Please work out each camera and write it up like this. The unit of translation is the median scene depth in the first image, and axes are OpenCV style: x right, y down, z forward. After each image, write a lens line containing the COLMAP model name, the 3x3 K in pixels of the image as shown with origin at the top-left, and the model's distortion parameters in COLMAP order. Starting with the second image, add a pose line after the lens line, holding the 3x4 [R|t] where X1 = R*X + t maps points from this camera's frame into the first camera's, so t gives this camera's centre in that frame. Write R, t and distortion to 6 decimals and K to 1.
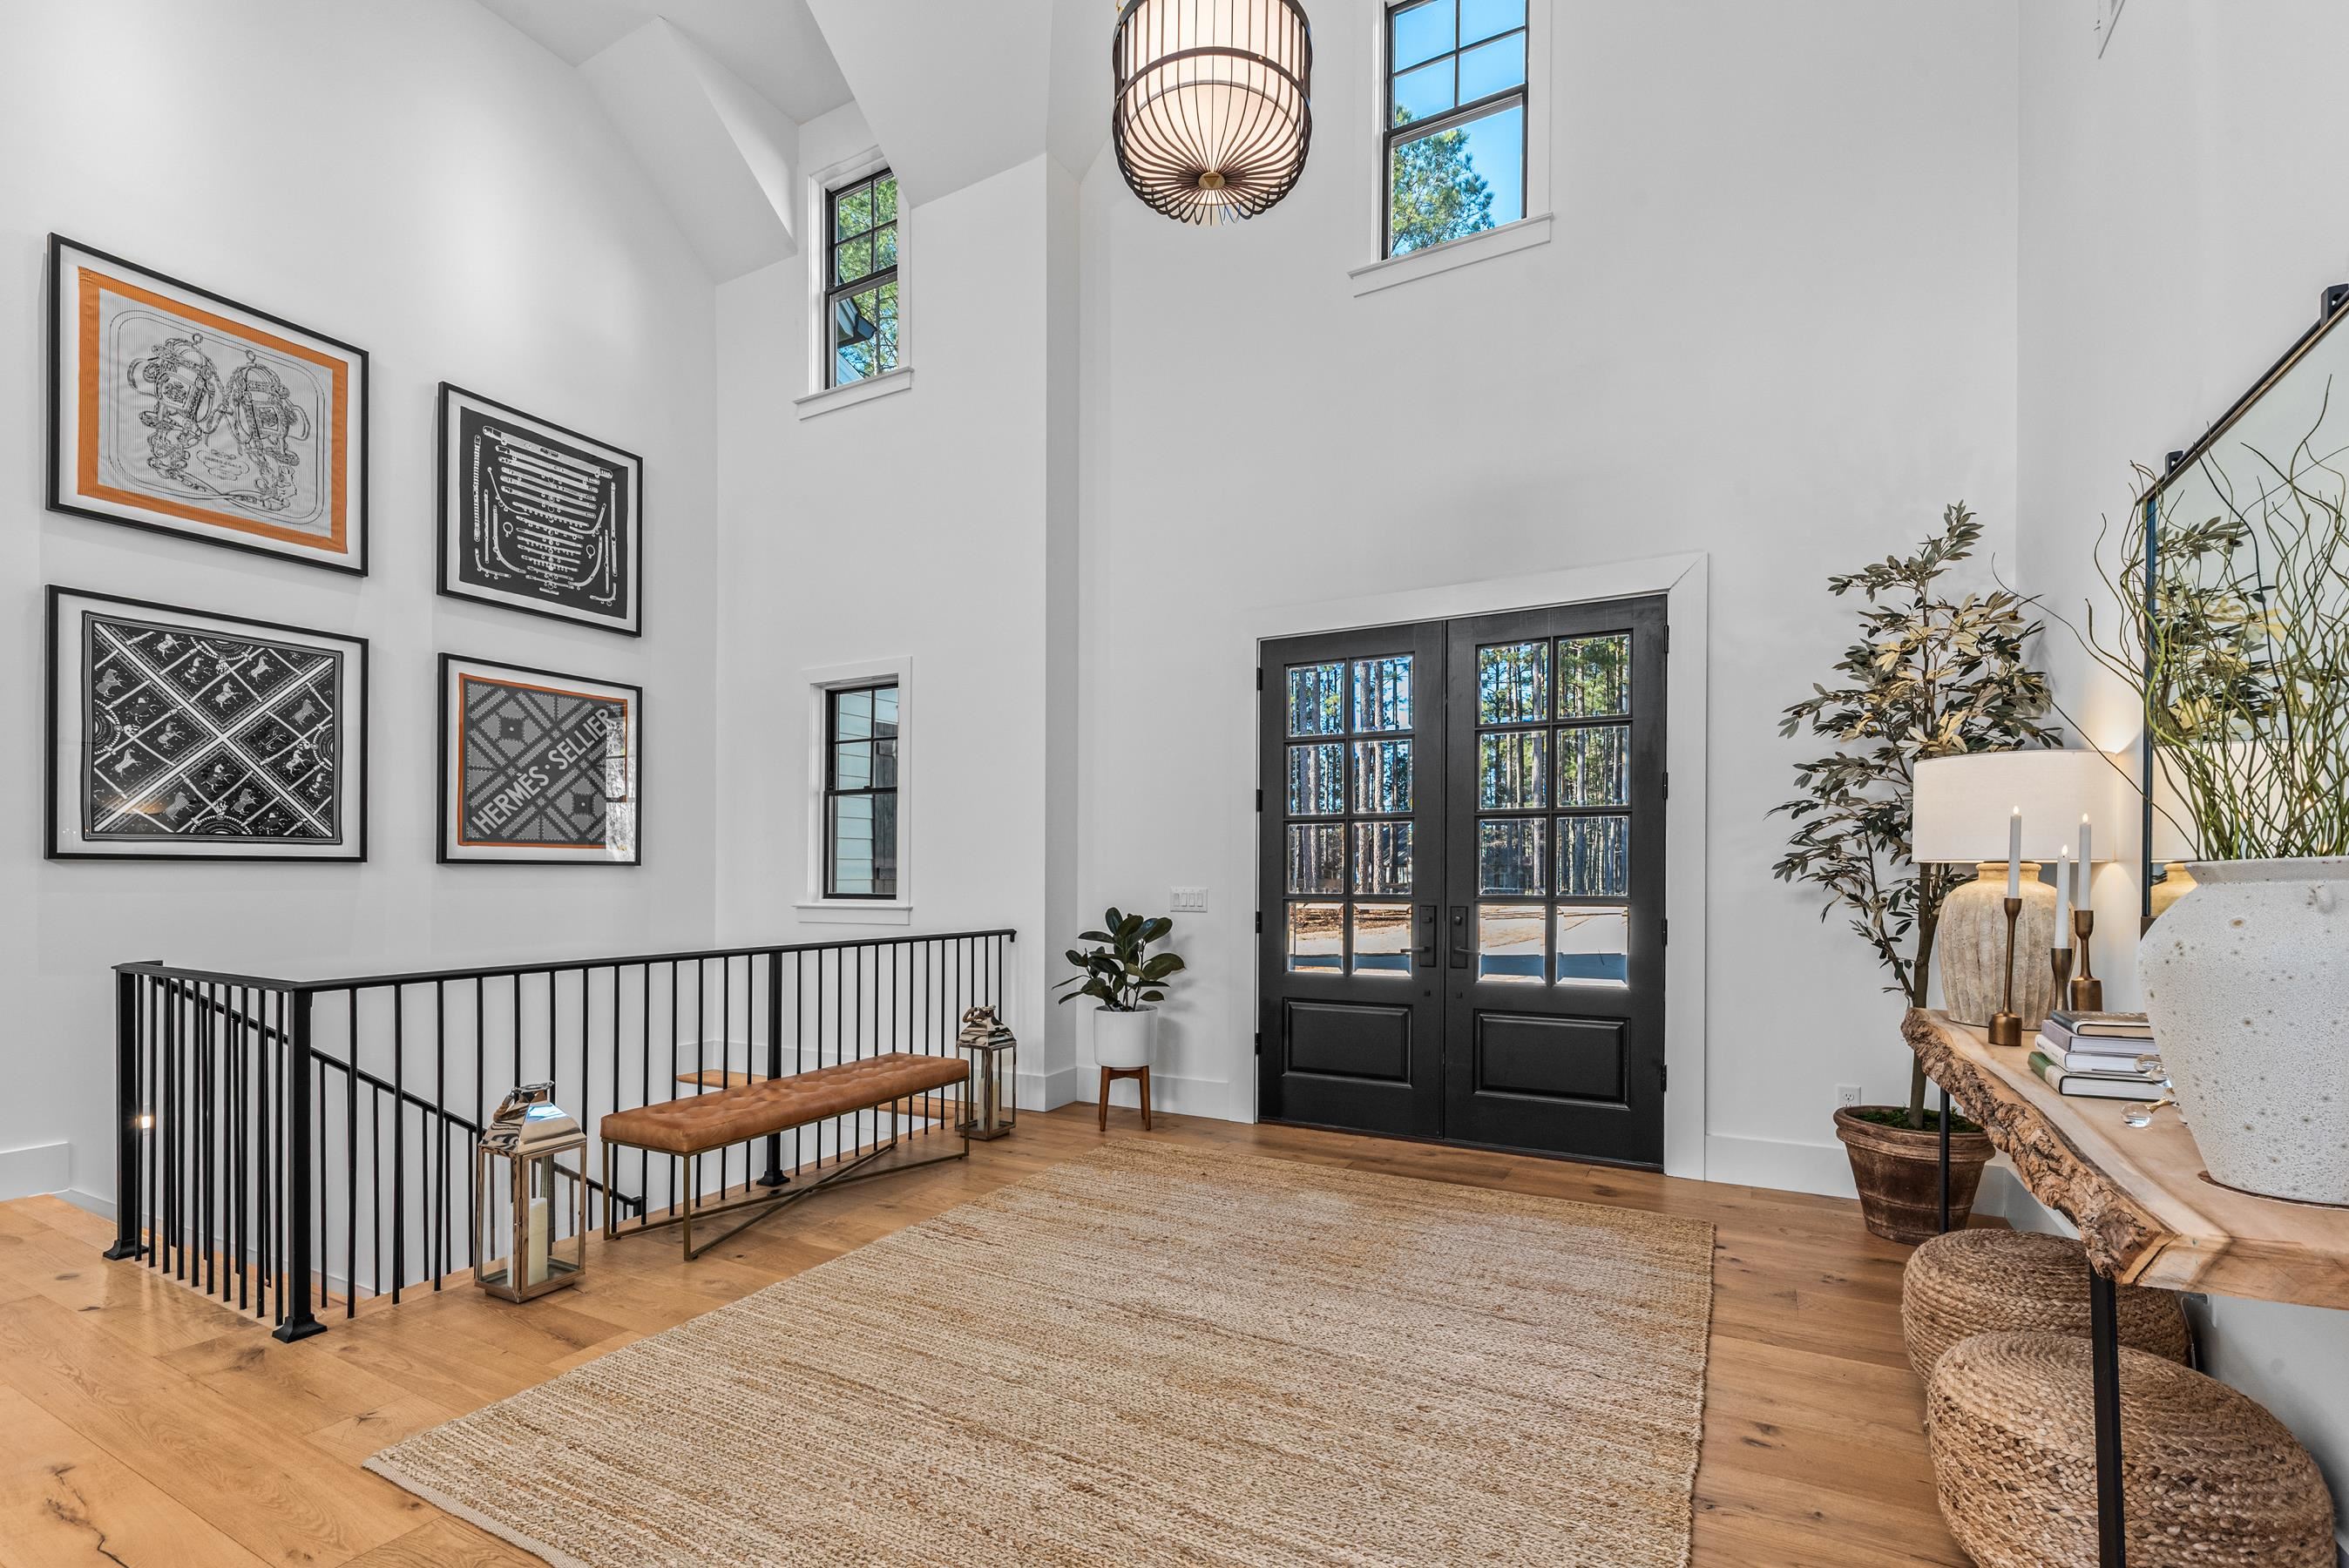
lens RADIAL K [[1079.7, 0, 1169.4], [0, 1079.7, 874.6], [0, 0, 1]] dist [0.025261, 0.000331]
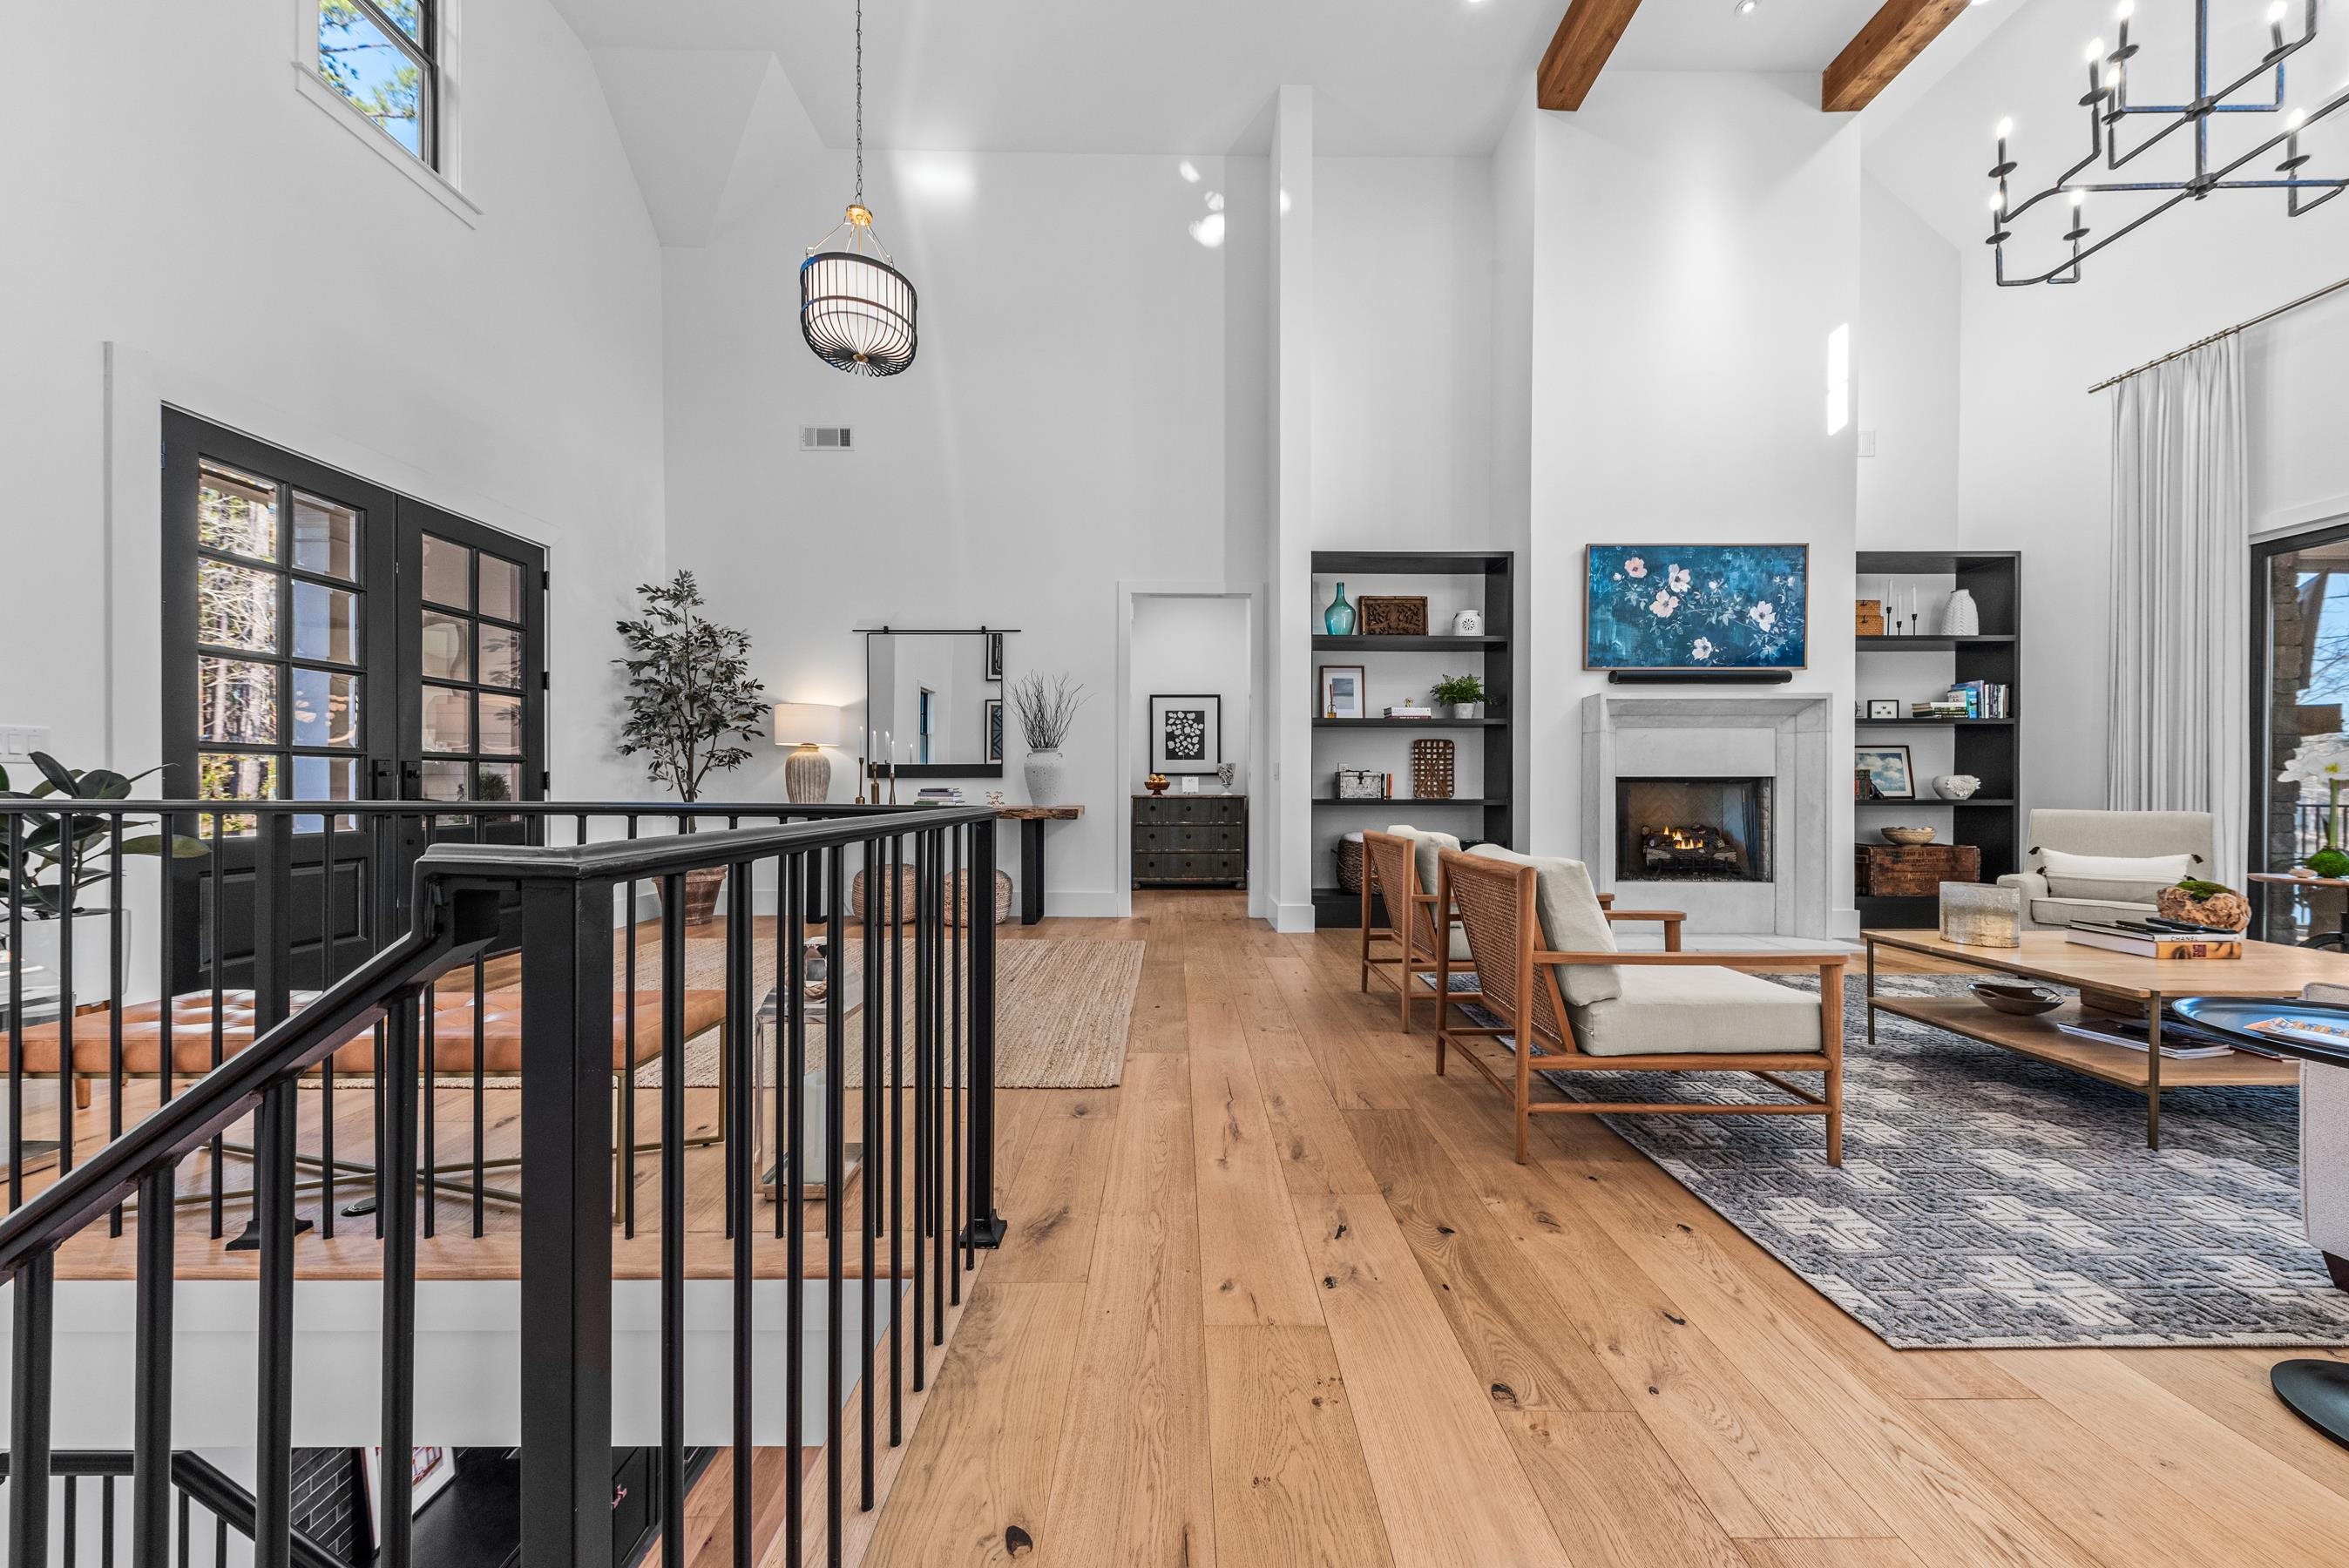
lens RADIAL K [[800.8, 0, 1174.5], [0, 800.8, 784.0], [0, 0, 1]] dist [0.013485, -0.004339]
pose [[-0.475394, -0.001576, 0.879772, -0.771564], [-0.002019, 0.999998, 0.000700, 0.044535], [-0.879771, -0.001444, -0.475396, 0.665202]]
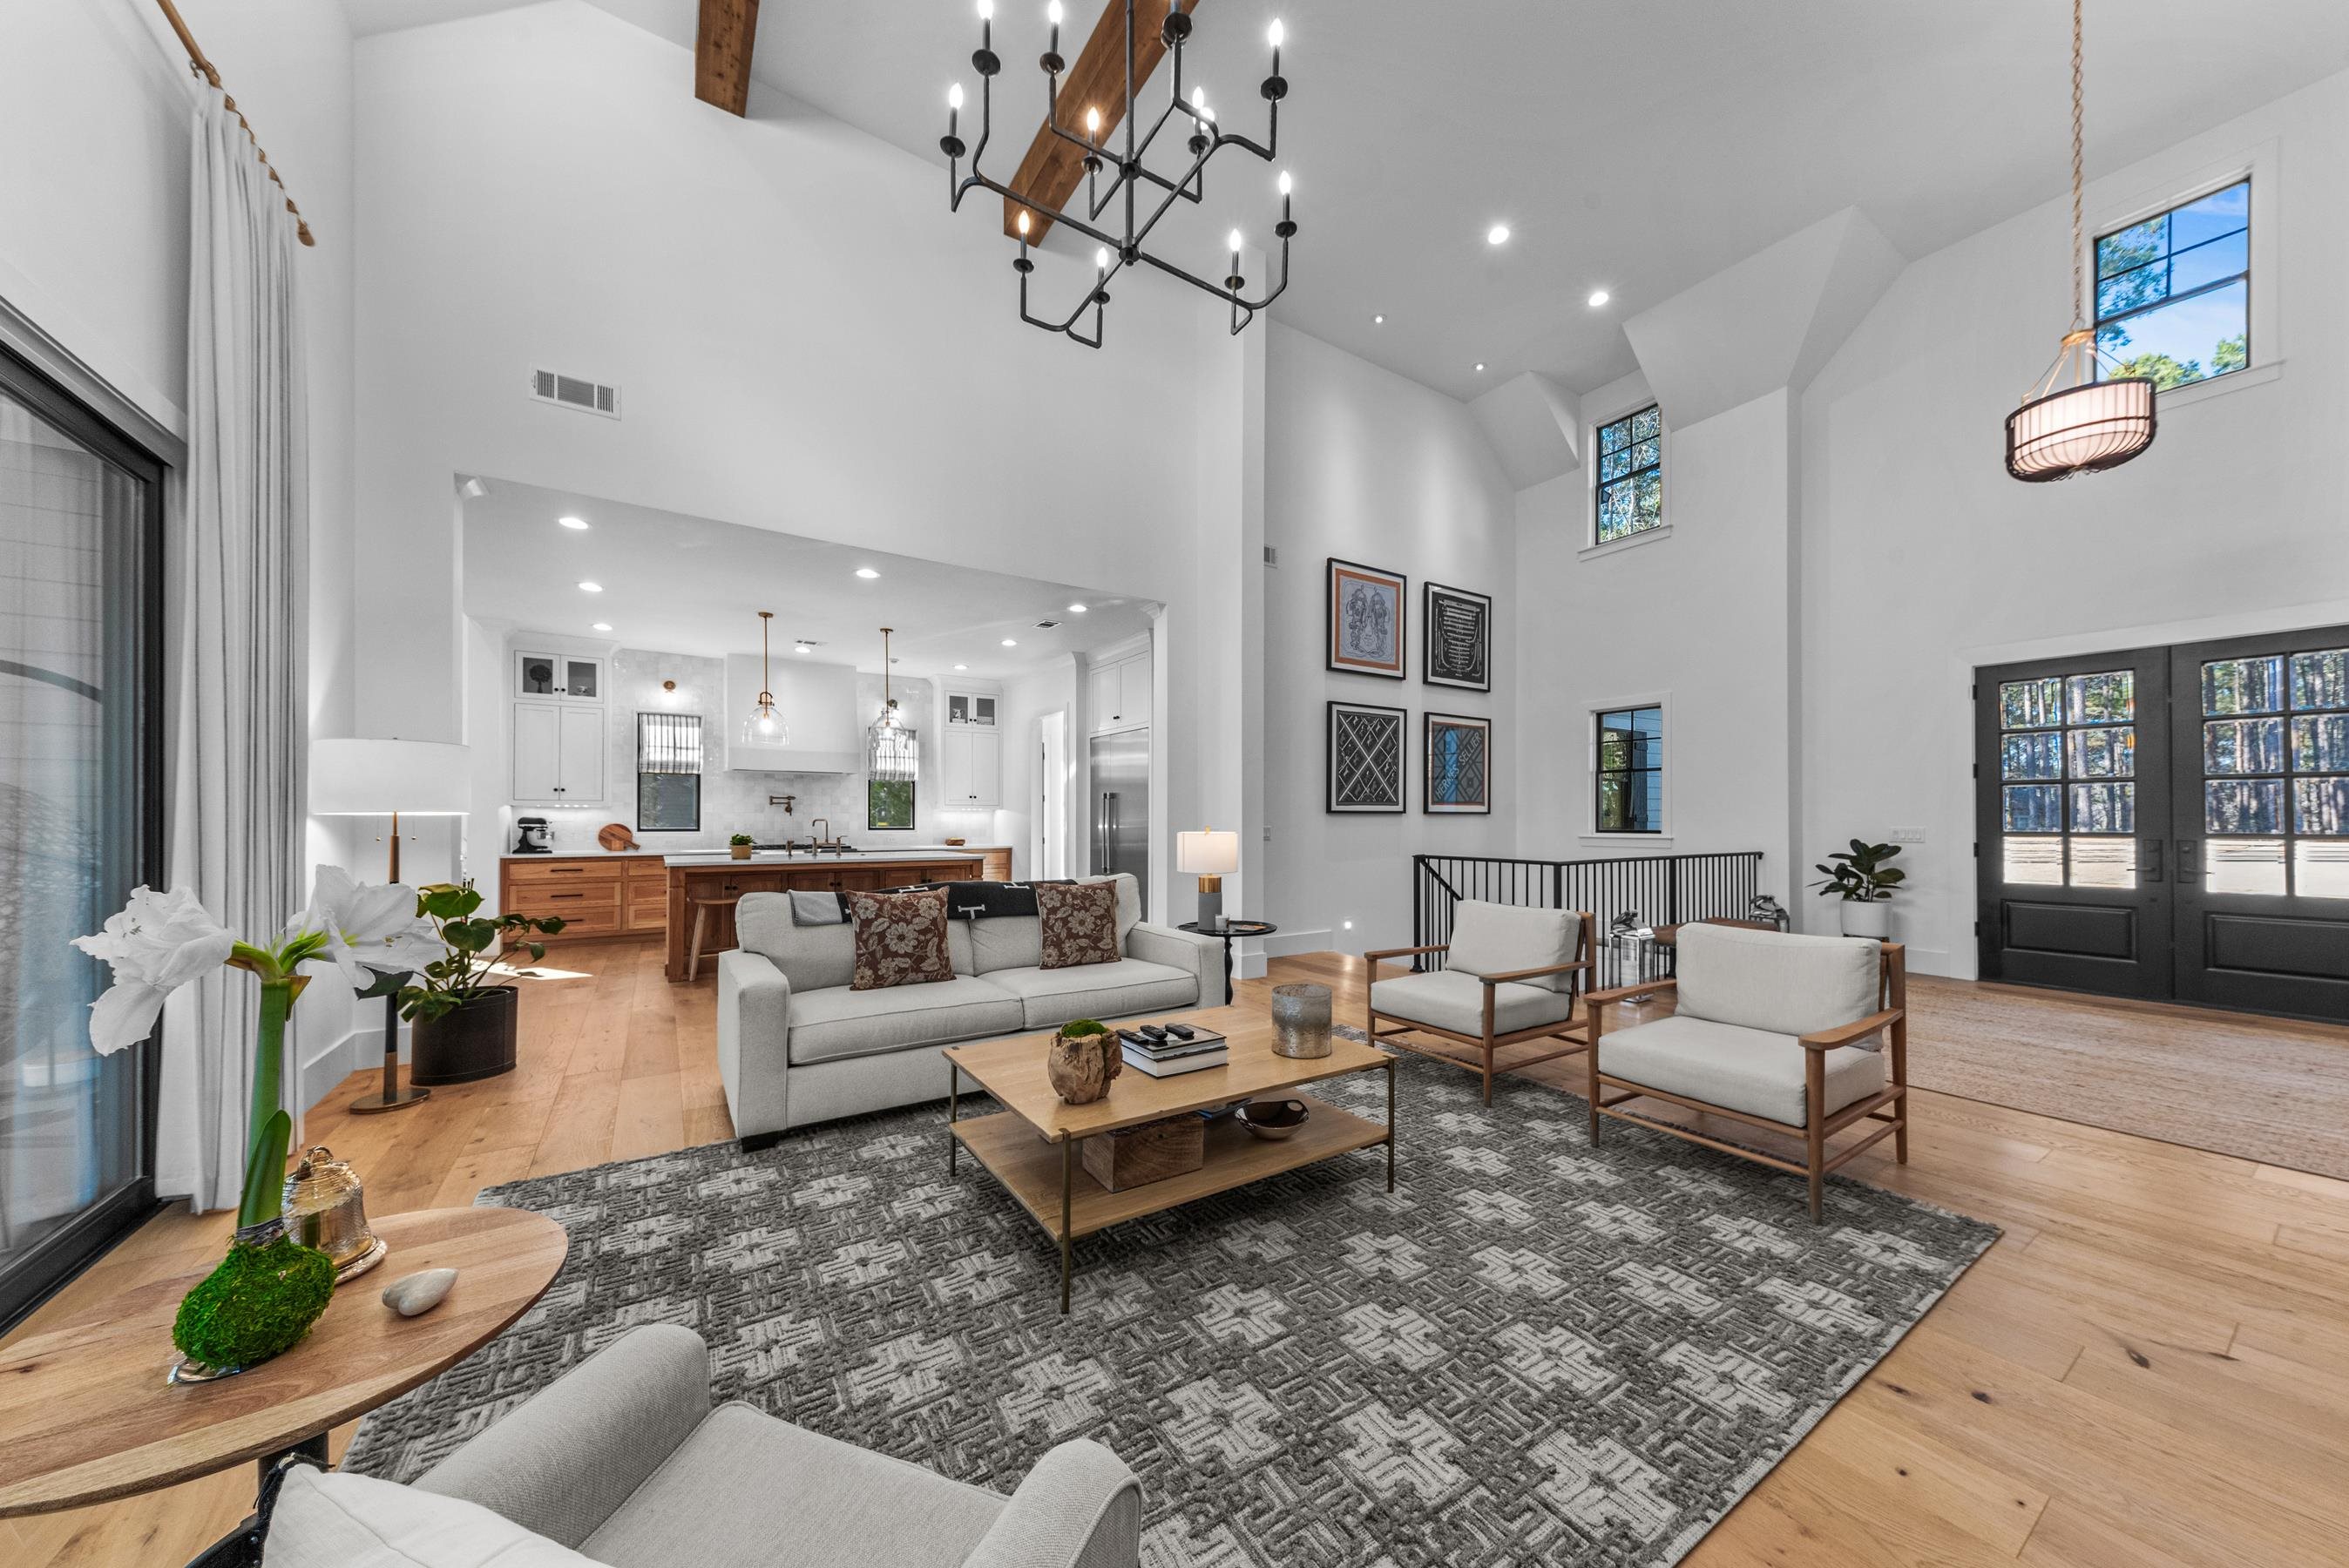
lens RADIAL K [[794.2, 0, 1174.5], [0, 794.2, 815.4], [0, 0, 1]] dist [0.018163, -0.000126]
pose [[0.879358, -0.003147, -0.476151, -0.382131], [-0.000299, 0.999974, -0.007161, 0.003700], [0.476161, 0.006439, 0.879334, -0.570681]]
